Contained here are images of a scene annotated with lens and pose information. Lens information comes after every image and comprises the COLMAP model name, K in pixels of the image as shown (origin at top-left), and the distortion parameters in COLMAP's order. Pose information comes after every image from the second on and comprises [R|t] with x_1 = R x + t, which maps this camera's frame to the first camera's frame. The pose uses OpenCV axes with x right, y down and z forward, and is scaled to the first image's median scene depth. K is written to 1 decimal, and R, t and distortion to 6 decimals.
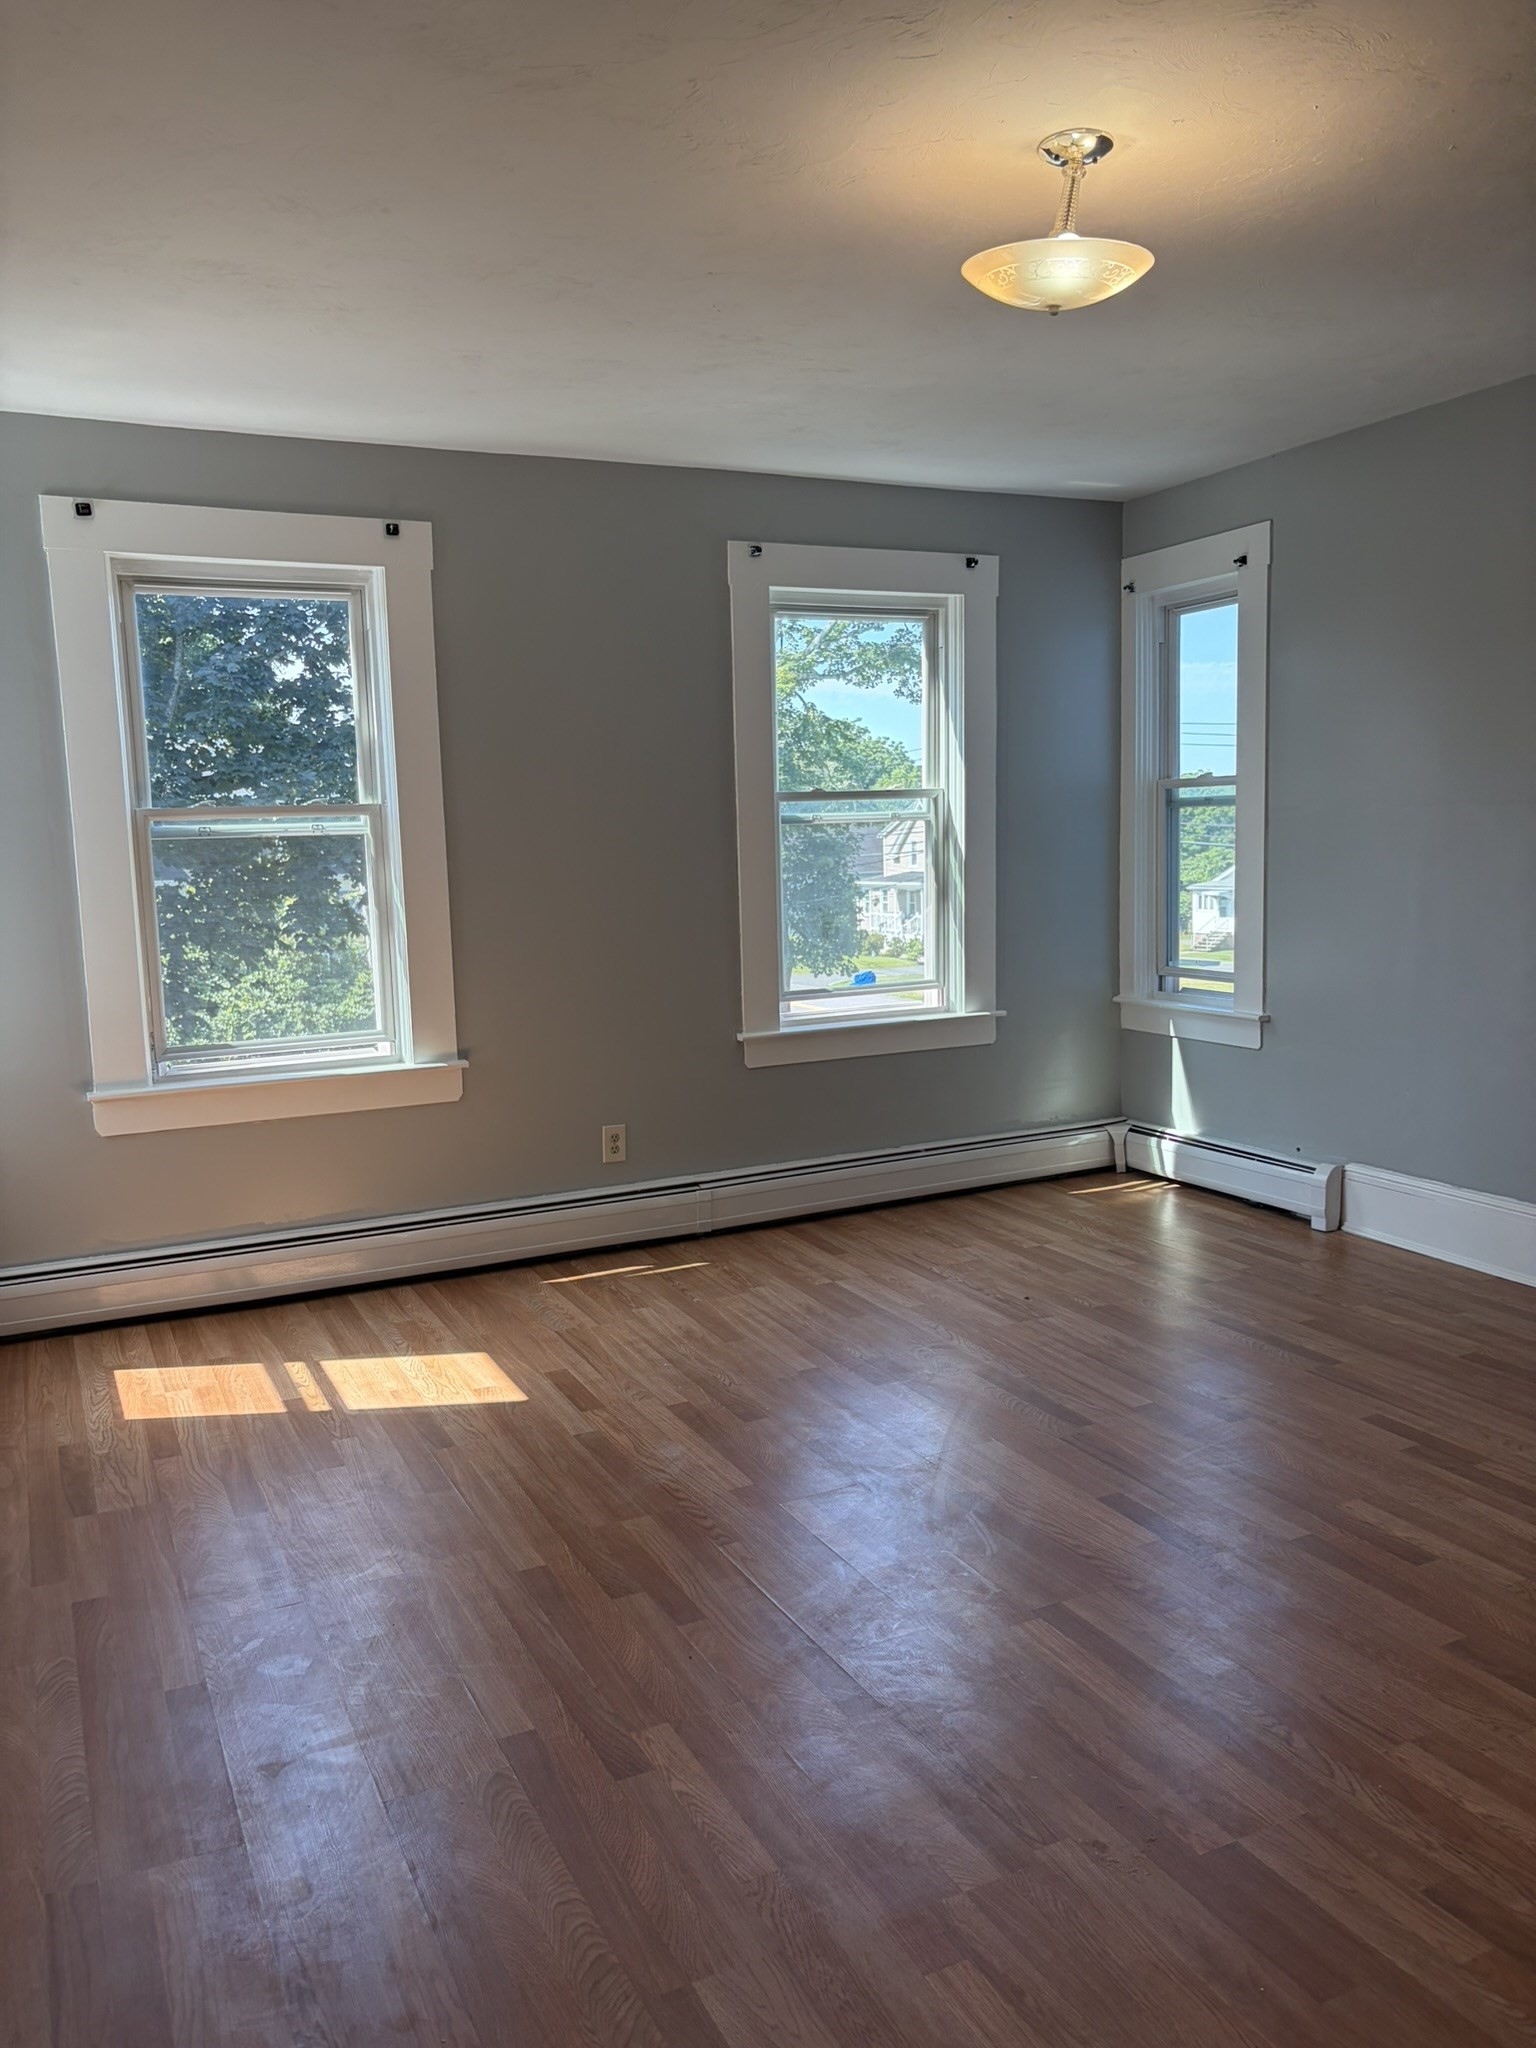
lens RADIAL K [[1549.8, 0, 768.0], [0, 1549.8, 1024.0], [0, 0, 1]] dist [0.035976, -0.004395]
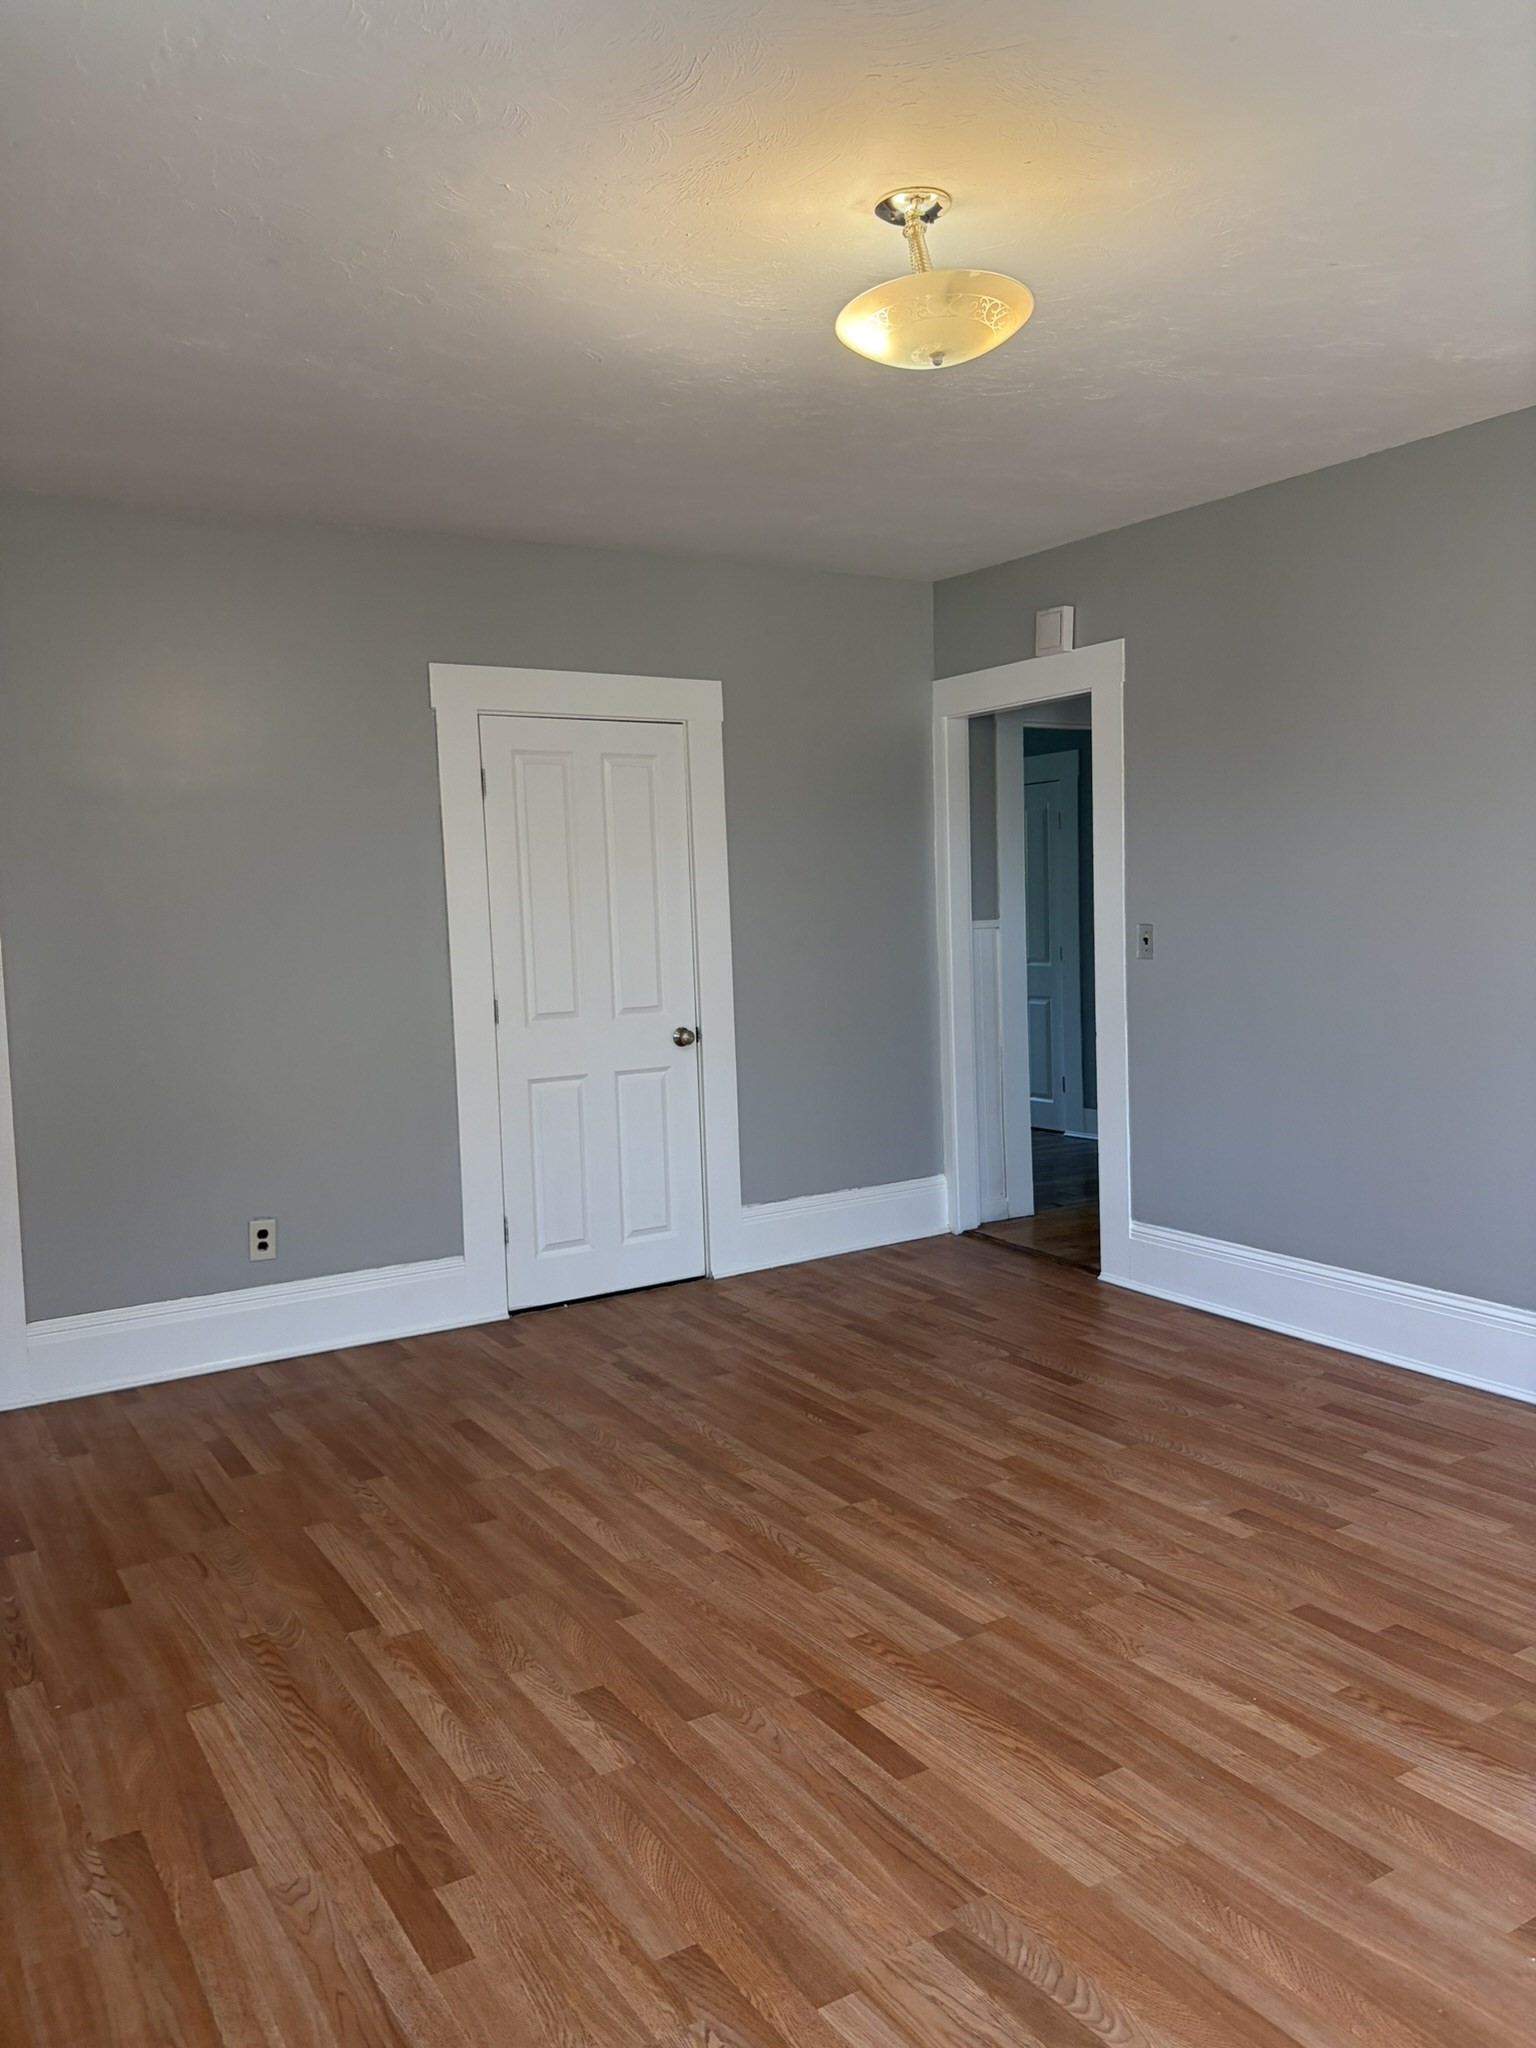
lens RADIAL K [[1549.8, 0, 768.0], [0, 1549.8, 1024.0], [0, 0, 1]] dist [0.035976, -0.004395]
pose [[-0.993673, 0.067313, -0.089904, 0.389622], [0.047263, 0.976782, 0.208958, -0.258621], [0.101882, 0.203387, -0.973783, 1.948501]]
